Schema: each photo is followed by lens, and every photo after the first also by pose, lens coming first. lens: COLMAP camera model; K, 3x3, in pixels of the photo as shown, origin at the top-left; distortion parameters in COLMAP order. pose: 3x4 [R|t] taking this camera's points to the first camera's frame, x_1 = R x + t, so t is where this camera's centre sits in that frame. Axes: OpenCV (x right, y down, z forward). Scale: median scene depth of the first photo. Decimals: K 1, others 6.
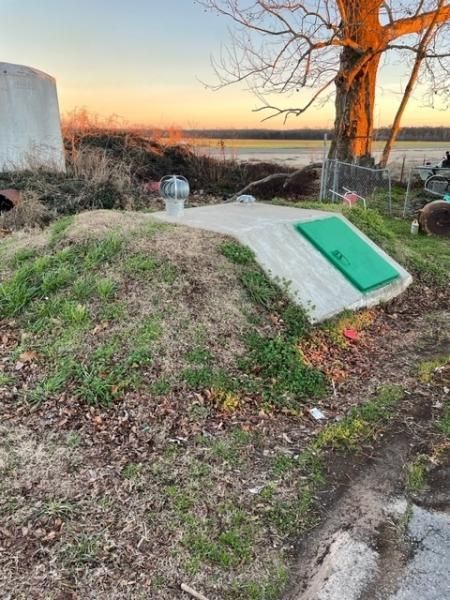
lens RADIAL K [[480.8, 0, 225.0], [0, 480.8, 300.0], [0, 0, 1]] dist [-0.002529, -0.006476]
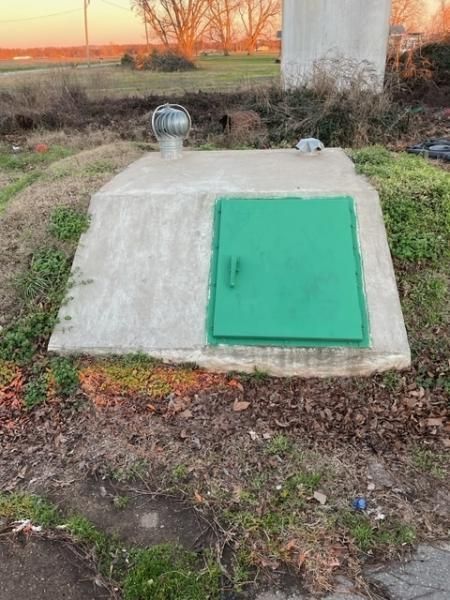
lens RADIAL K [[480.8, 0, 225.0], [0, 480.8, 300.0], [0, 0, 1]] dist [-0.002529, -0.006476]
pose [[0.580863, 0.324508, -0.746520, 0.618929], [-0.199006, 0.945883, 0.256324, -0.181239], [0.789300, -0.000327, 0.614008, 0.610668]]
